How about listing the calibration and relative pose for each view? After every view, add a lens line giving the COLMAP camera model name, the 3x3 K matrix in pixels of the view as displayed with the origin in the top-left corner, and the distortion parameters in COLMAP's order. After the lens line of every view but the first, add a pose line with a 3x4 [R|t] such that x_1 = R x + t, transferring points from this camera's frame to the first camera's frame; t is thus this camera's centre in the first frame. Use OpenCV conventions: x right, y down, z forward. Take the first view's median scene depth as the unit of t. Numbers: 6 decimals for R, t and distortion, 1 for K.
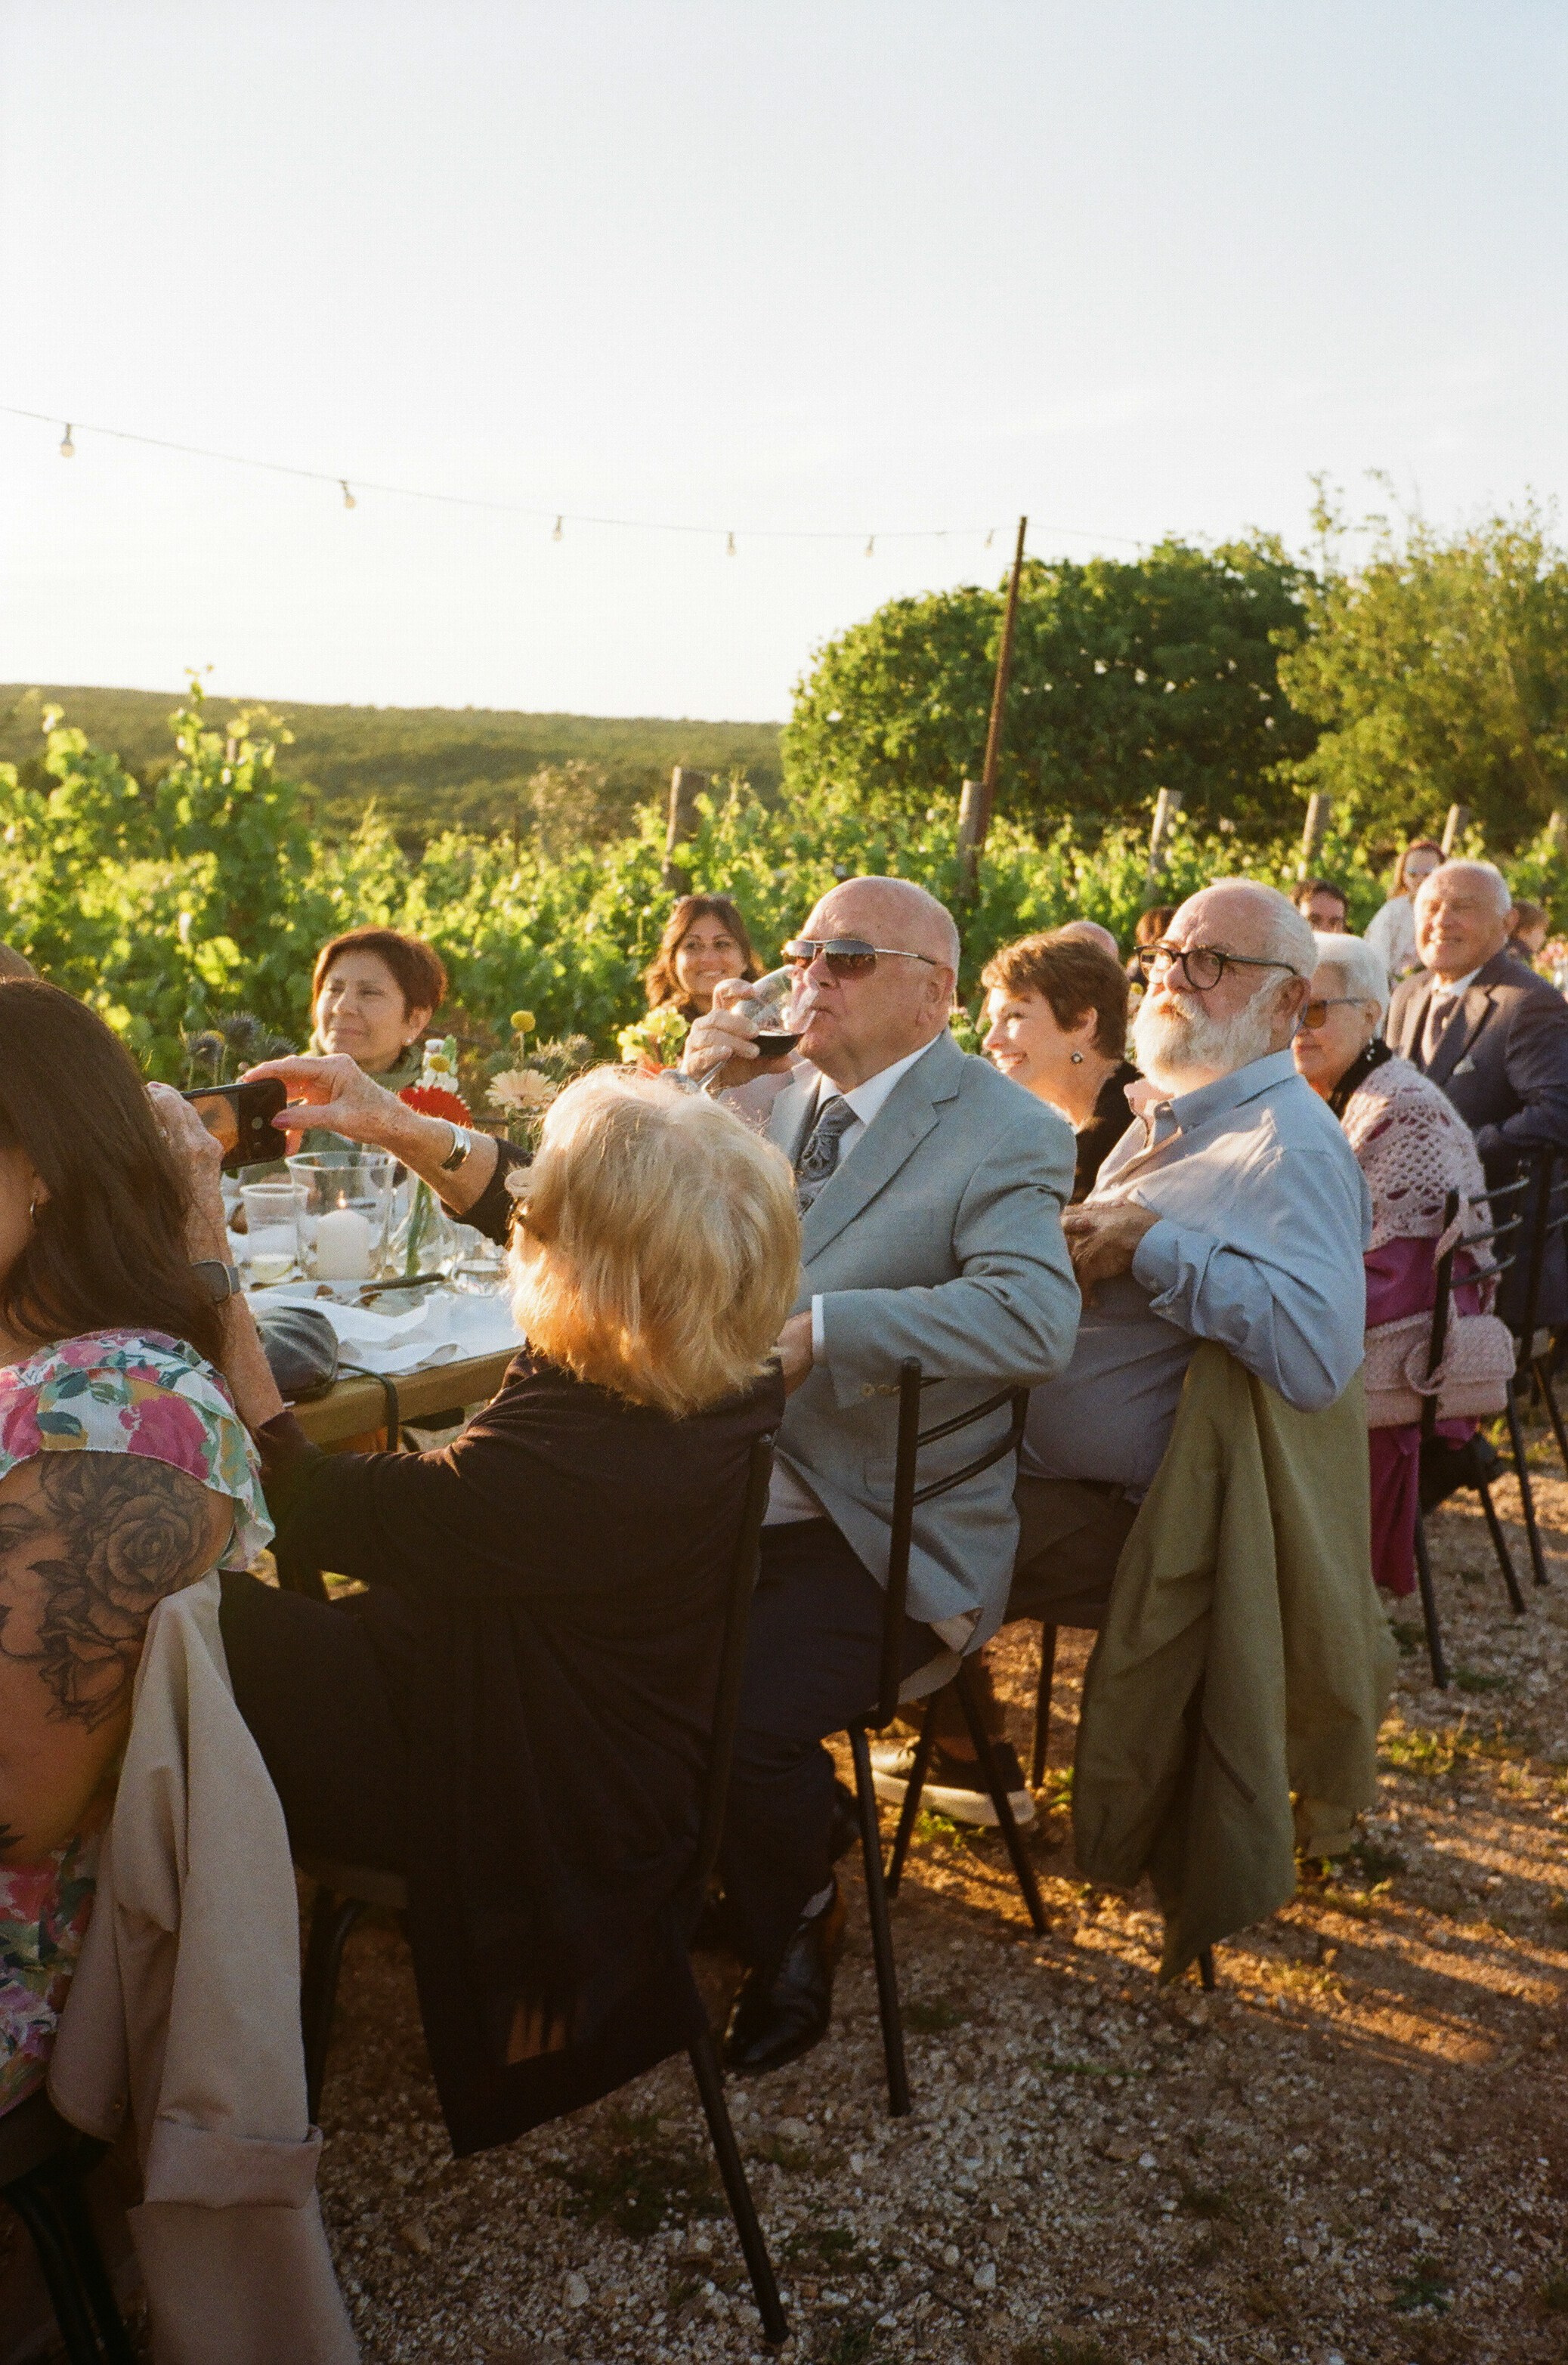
lens RADIAL K [[2122.4, 0, 784.0], [0, 2122.4, 1182.5], [0, 0, 1]] dist [-0.000619, -0.018274]
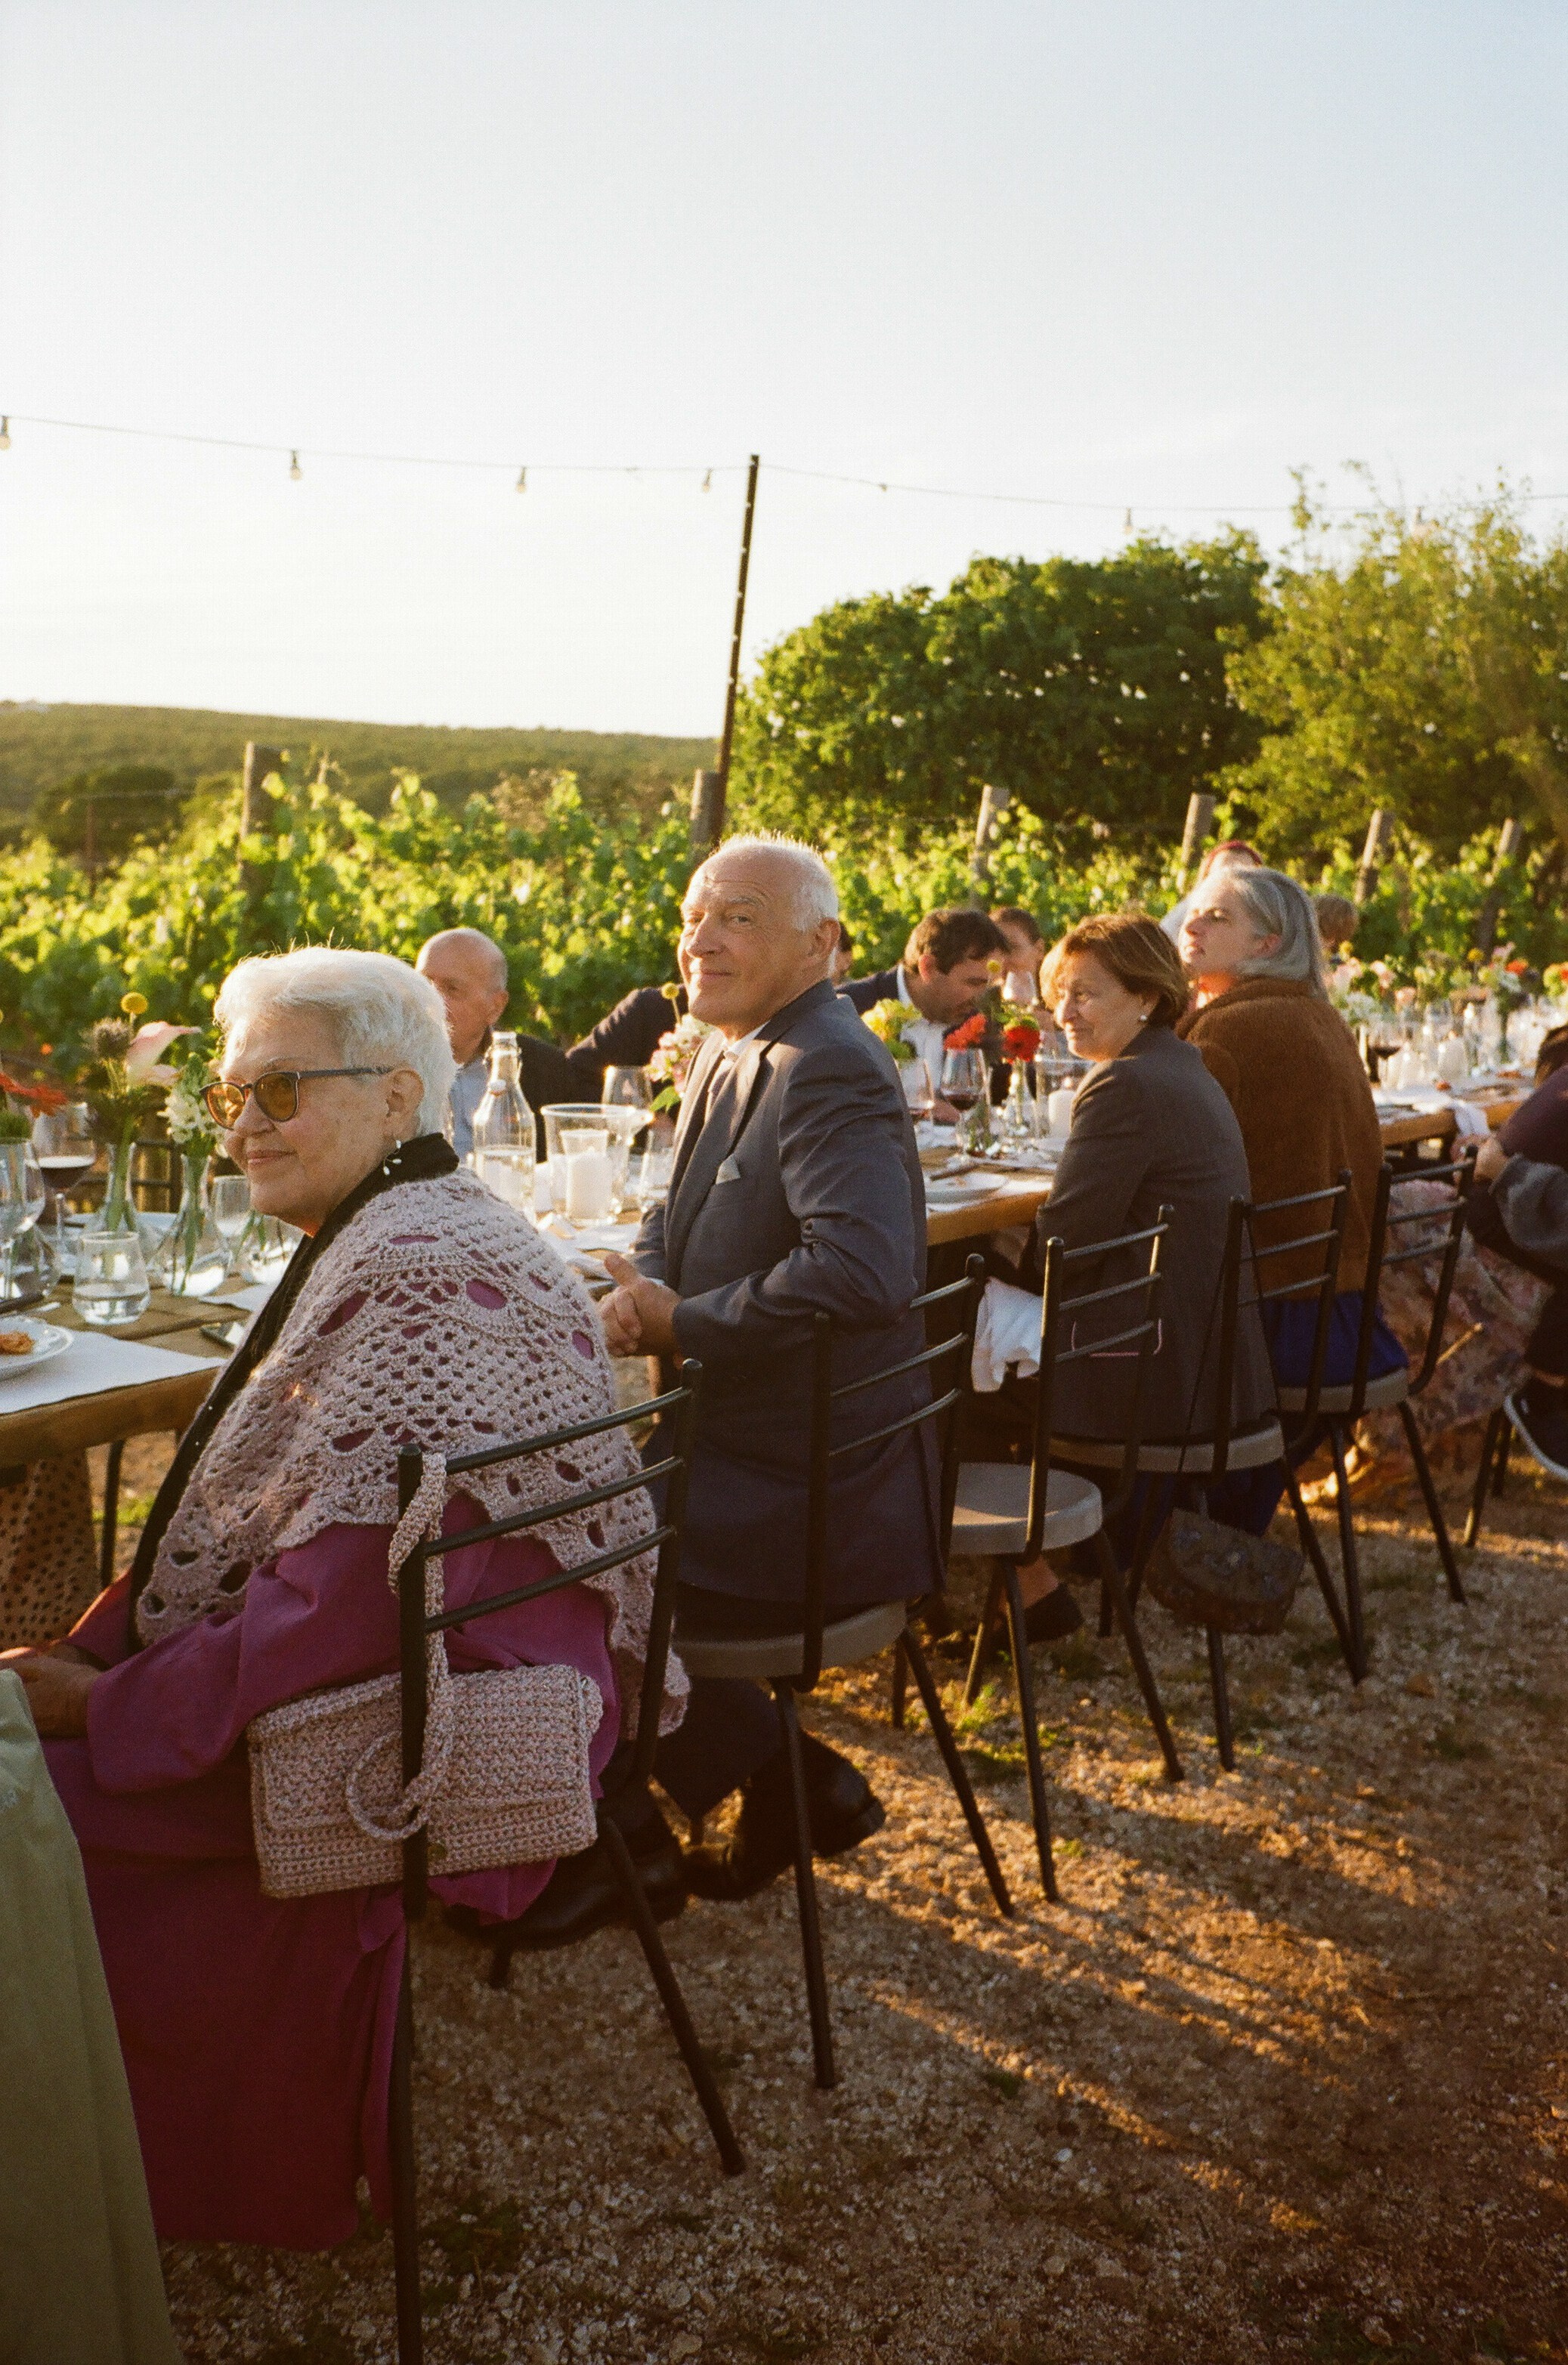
lens RADIAL K [[2074.6, 0, 744.3], [0, 2074.6, 1109.1], [0, 0, 1]] dist [-0.000177, -0.008745]
pose [[0.998082, 0.013636, -0.060386, 0.085211], [-0.016049, 0.999085, -0.039654, -0.011762], [0.059790, 0.040548, 0.997387, 0.100611]]
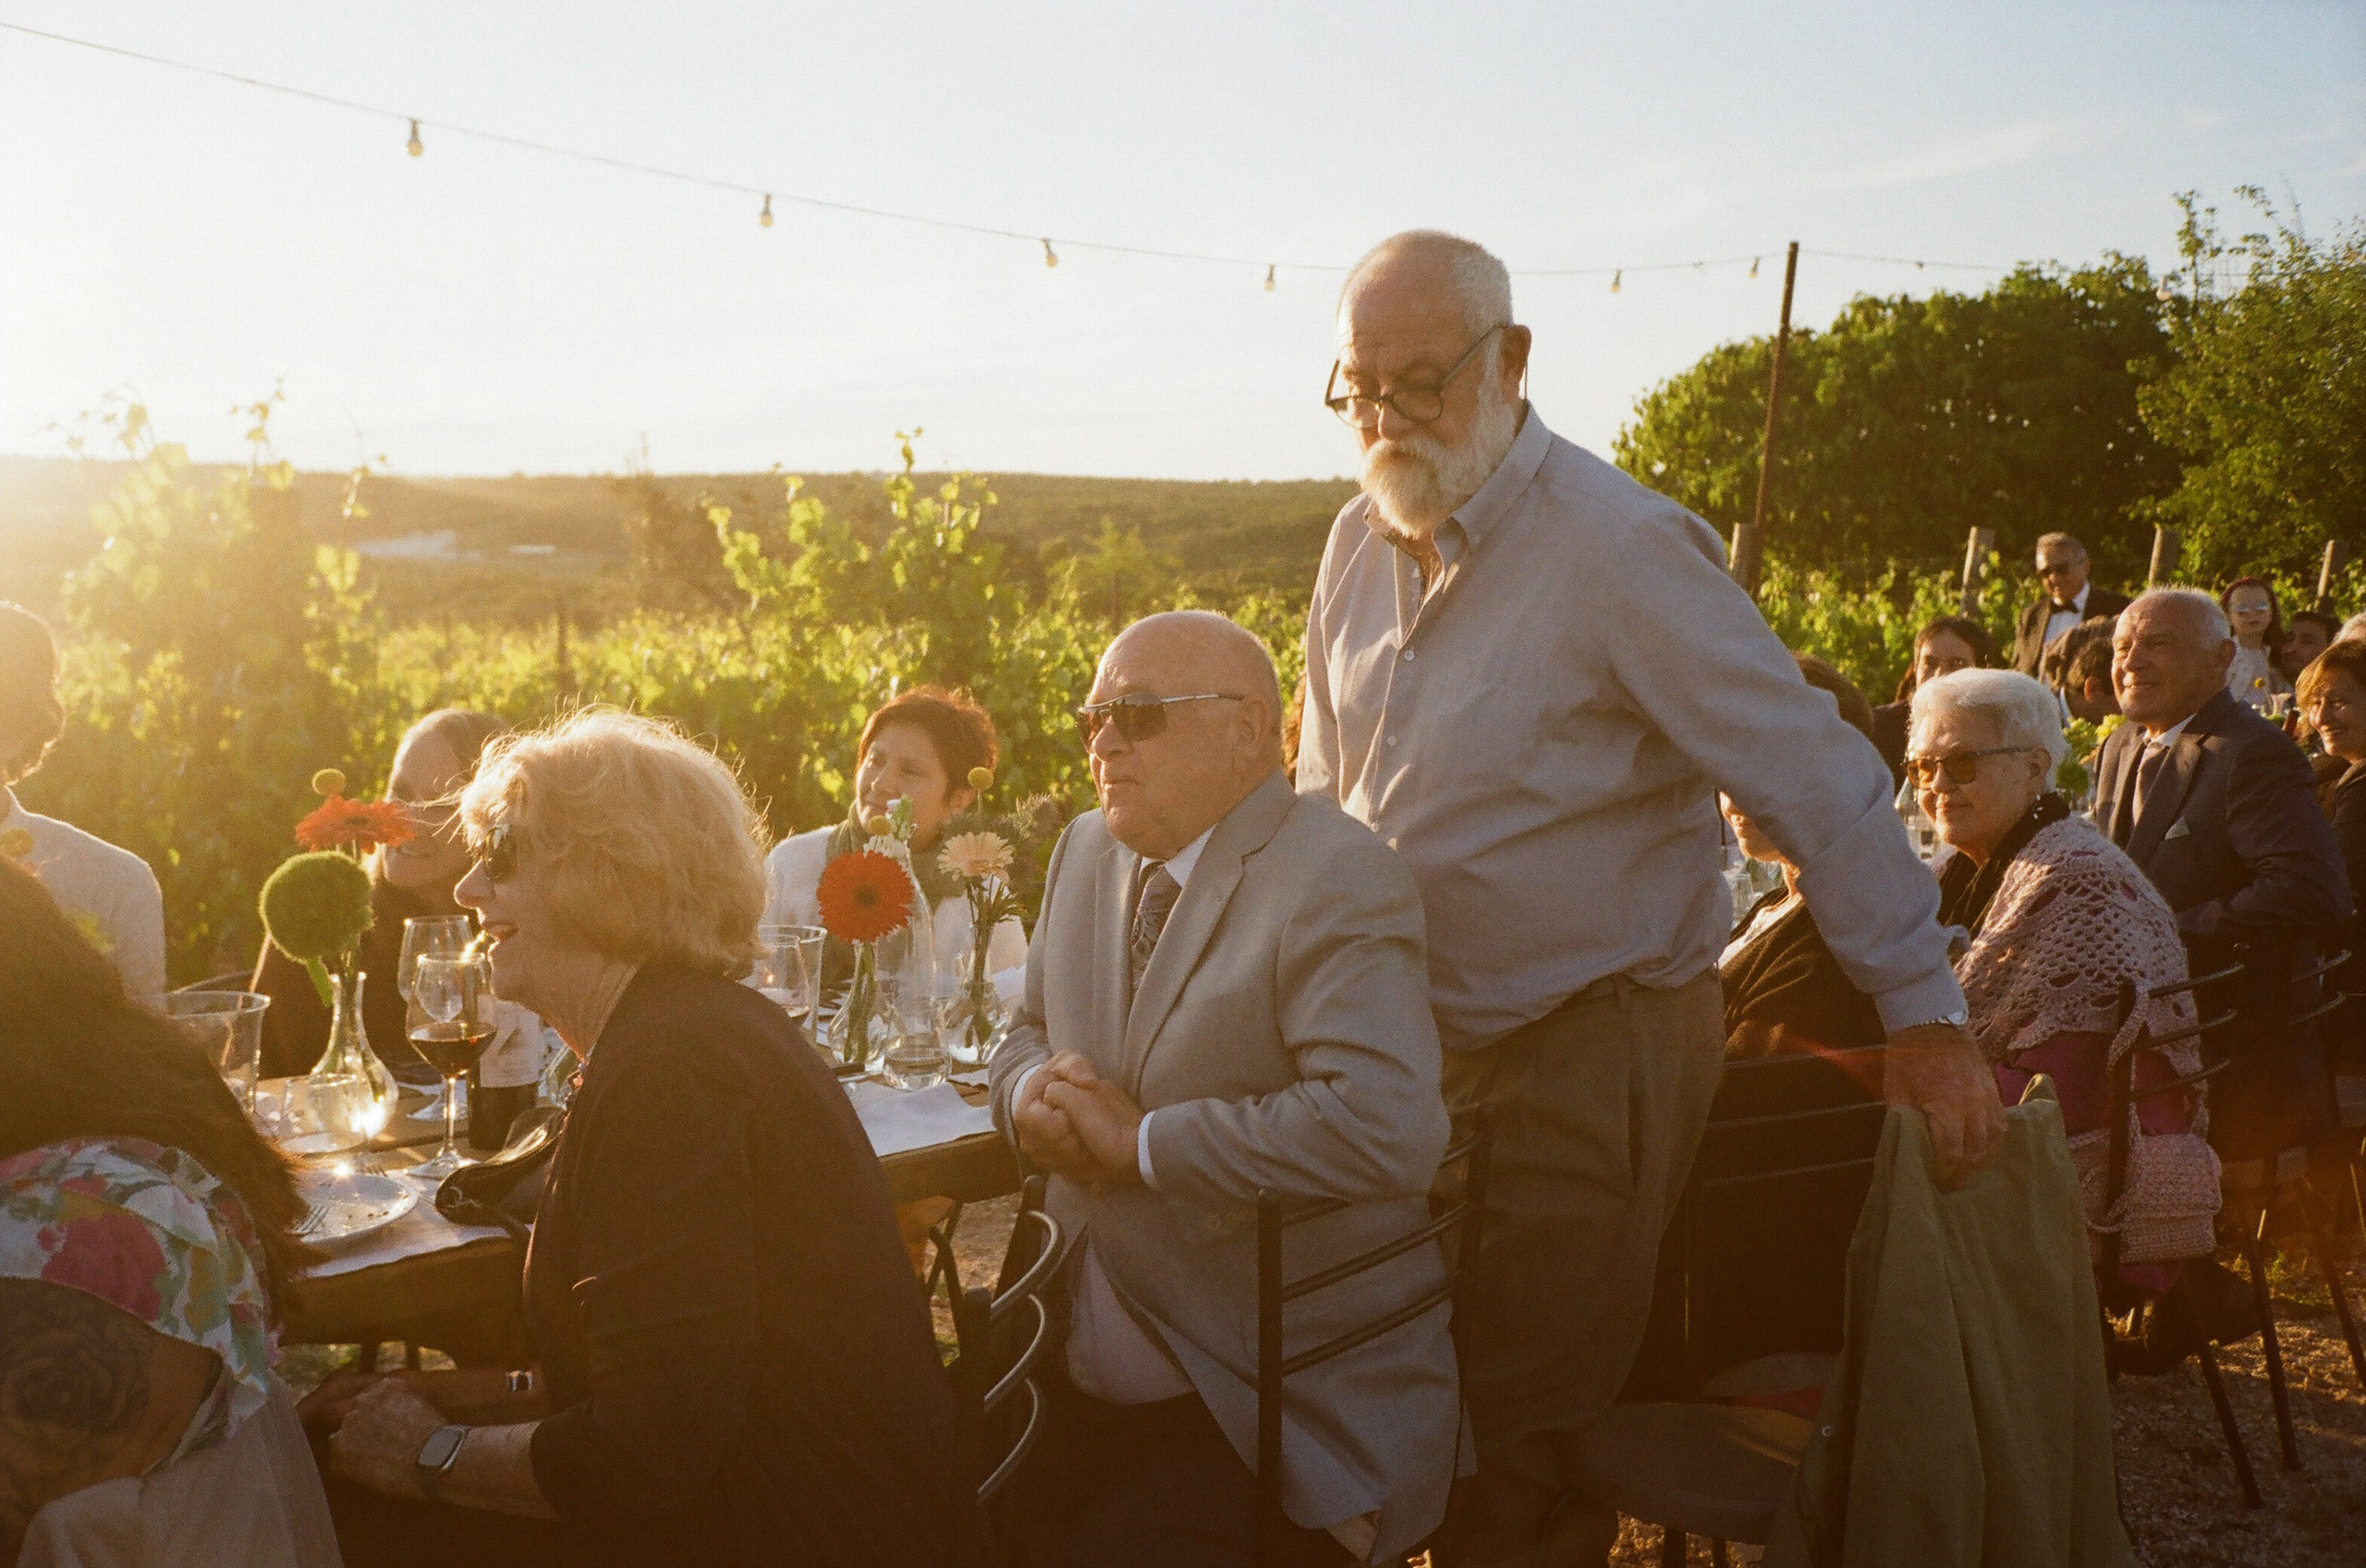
lens RADIAL K [[2126.6, 0, 1183.0], [0, 2126.6, 784.0], [0, 0, 1]] dist [0.003247, -0.108993]
pose [[0.975605, -0.004840, -0.219481, 0.030788], [-0.011945, 0.997106, -0.075082, -0.001423], [0.219210, 0.075872, 0.972723, 0.028689]]
